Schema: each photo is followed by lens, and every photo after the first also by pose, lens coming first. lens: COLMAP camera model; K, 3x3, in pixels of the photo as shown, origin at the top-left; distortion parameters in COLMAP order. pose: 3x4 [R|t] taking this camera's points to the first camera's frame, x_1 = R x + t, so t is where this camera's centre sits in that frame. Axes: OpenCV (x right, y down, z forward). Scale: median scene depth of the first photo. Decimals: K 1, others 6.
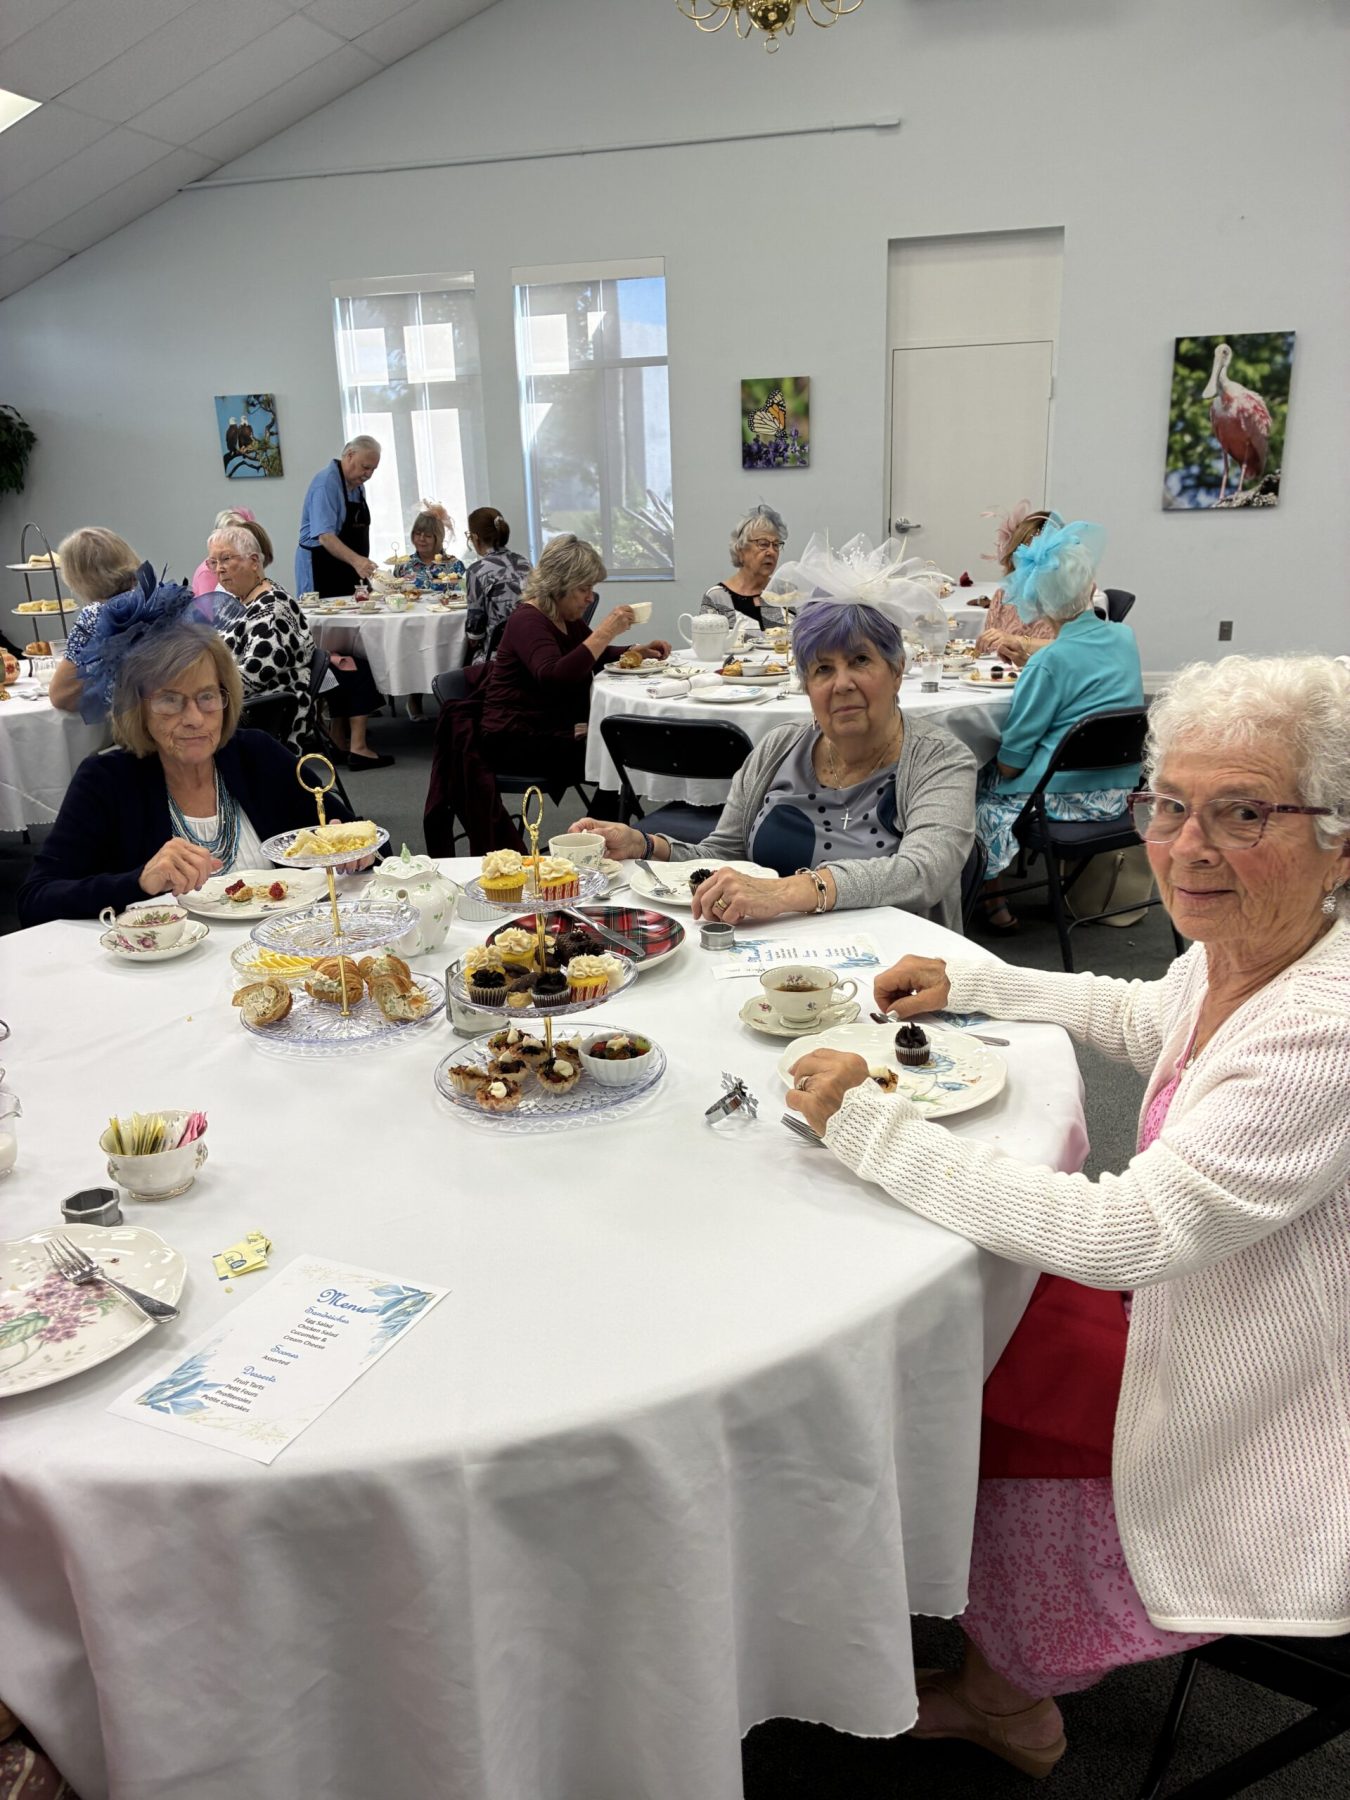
lens RADIAL K [[1362.9, 0, 674.3], [0, 1362.9, 897.3], [0, 0, 1]] dist [0.018080, -0.016413]
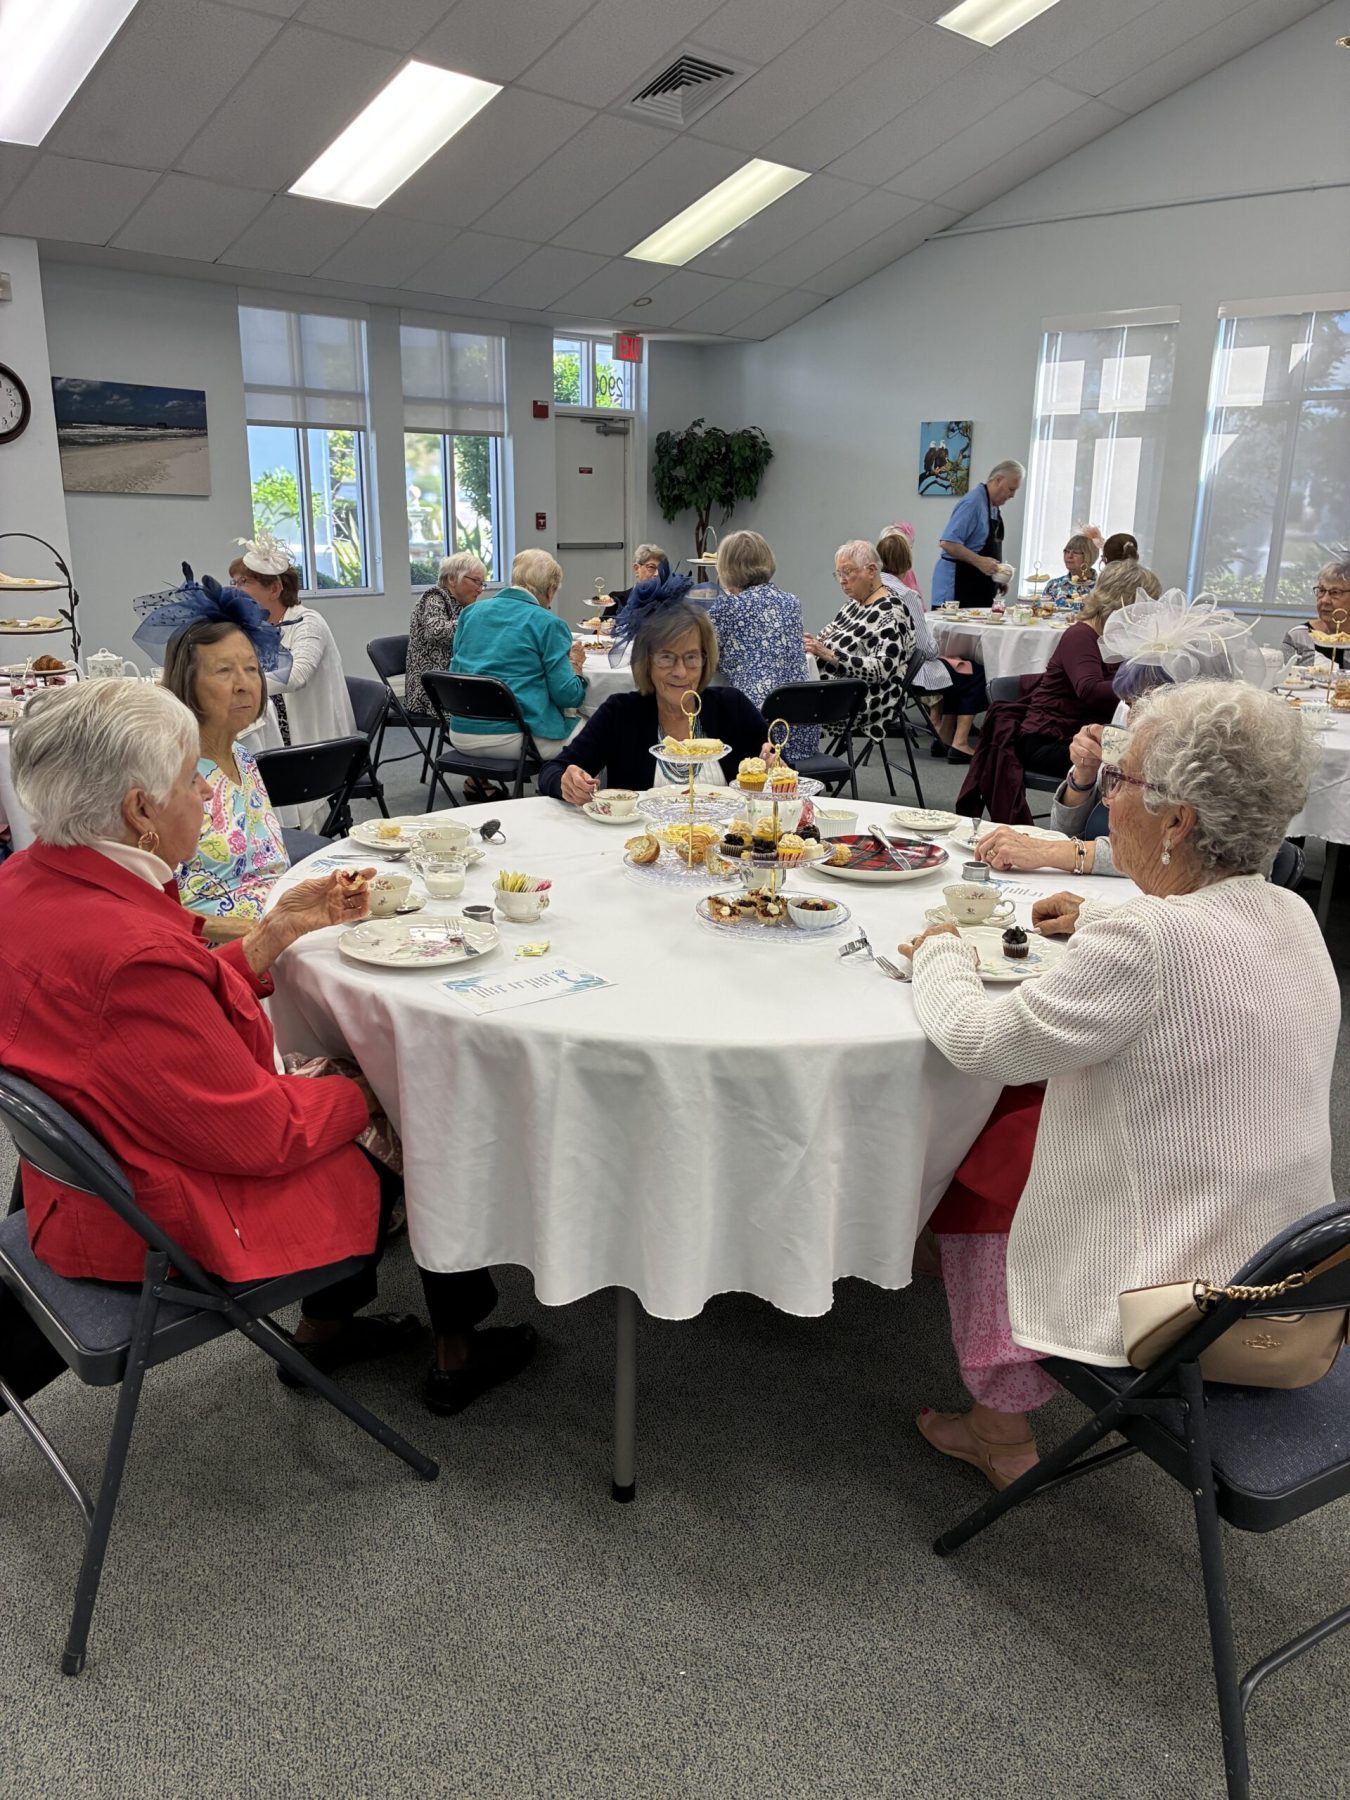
lens RADIAL K [[1362.9, 0, 673.5], [0, 1362.9, 893.4], [0, 0, 1]] dist [0.018080, -0.016413]
pose [[0.866604, 0.179903, -0.465437, 0.102240], [-0.185871, 0.982003, 0.033494, 0.015377], [0.463086, 0.057485, 0.884447, -0.076063]]
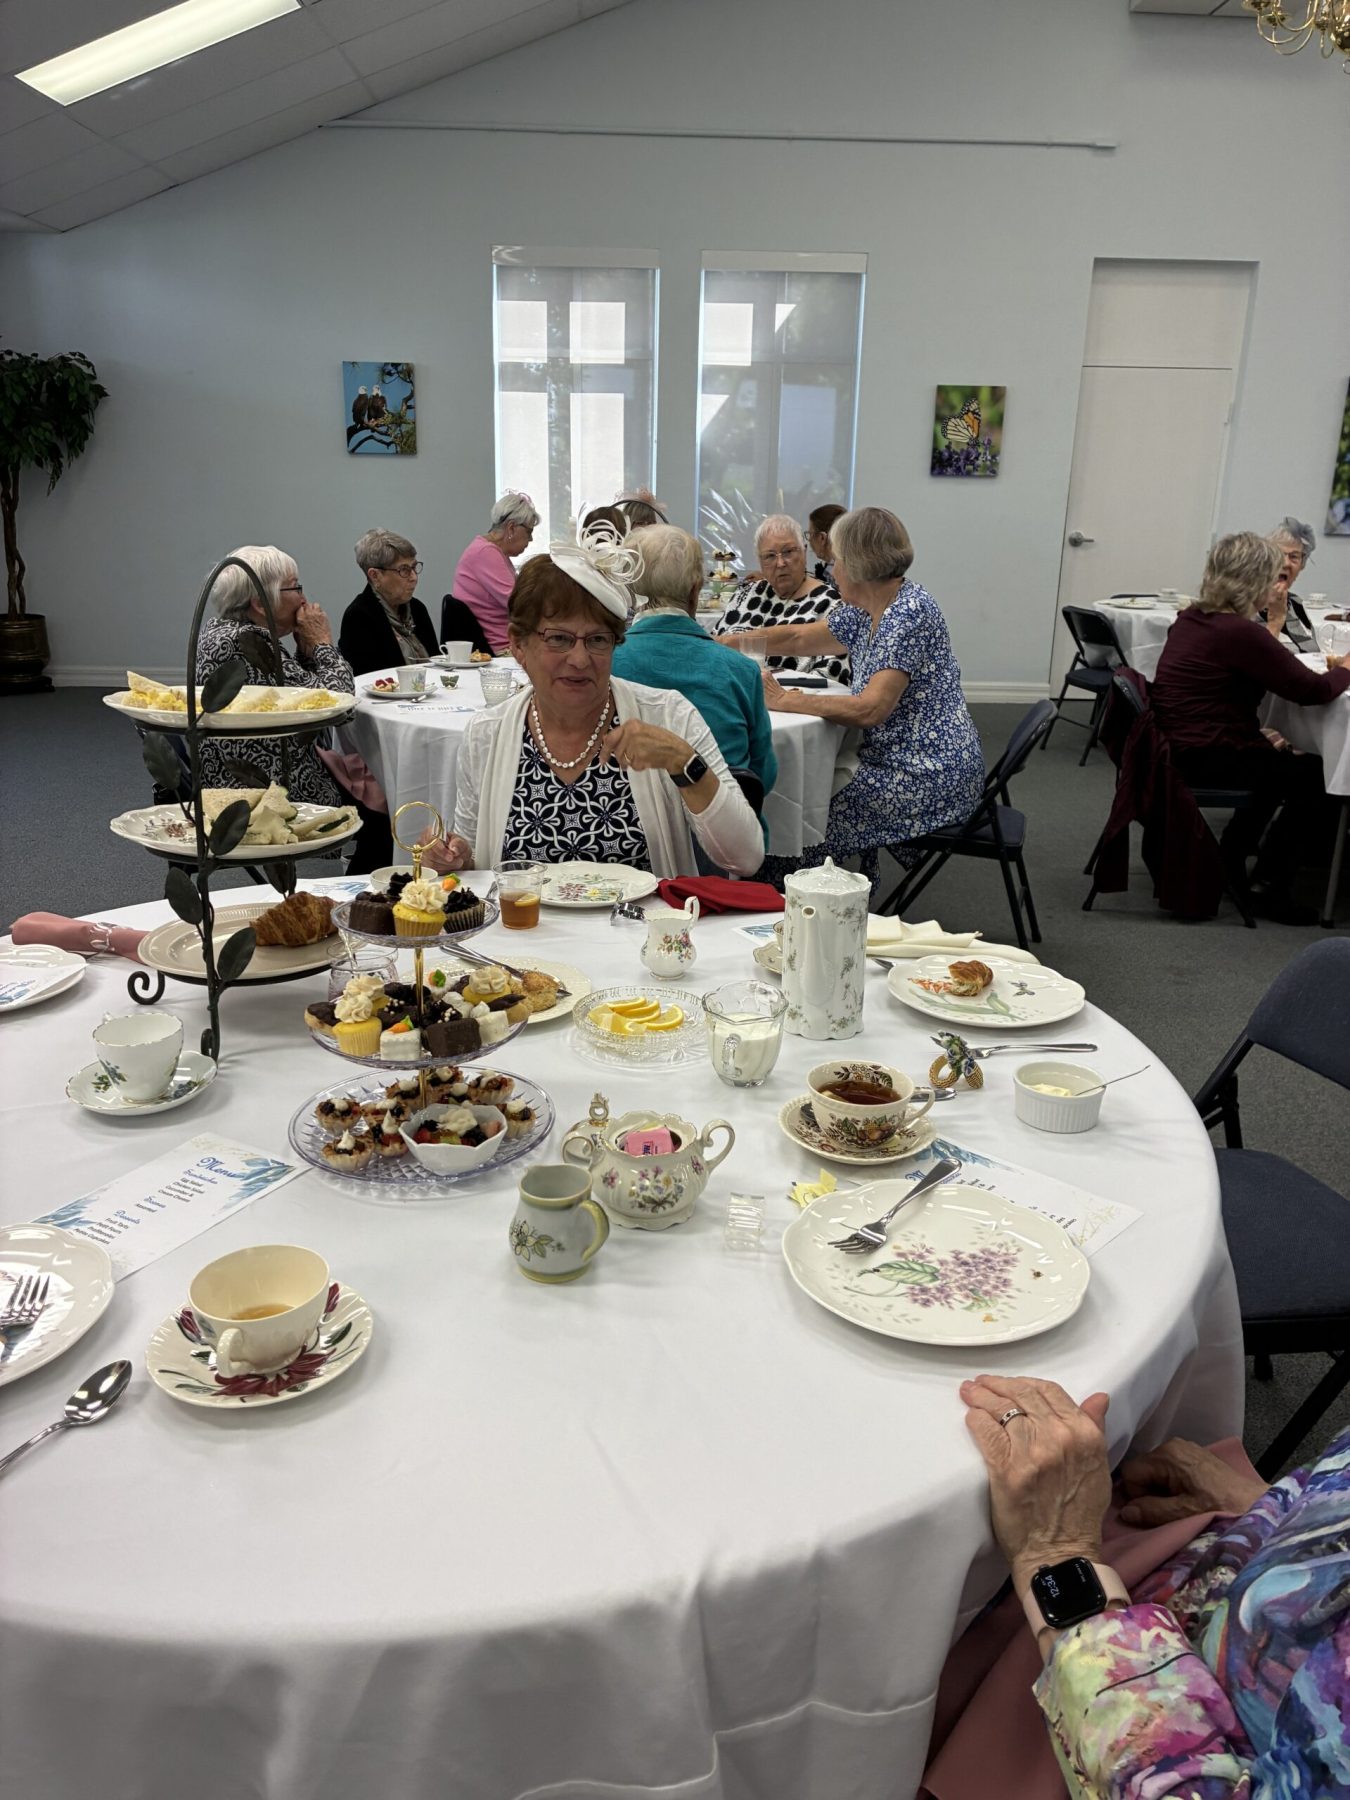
lens RADIAL K [[1362.9, 0, 665.8], [0, 1362.9, 892.1], [0, 0, 1]] dist [0.018080, -0.016413]
pose [[0.965317, -0.025775, 0.259804, -0.501208], [0.026986, 0.999635, -0.001095, -0.019019], [-0.259681, 0.008068, 0.965661, 0.119058]]
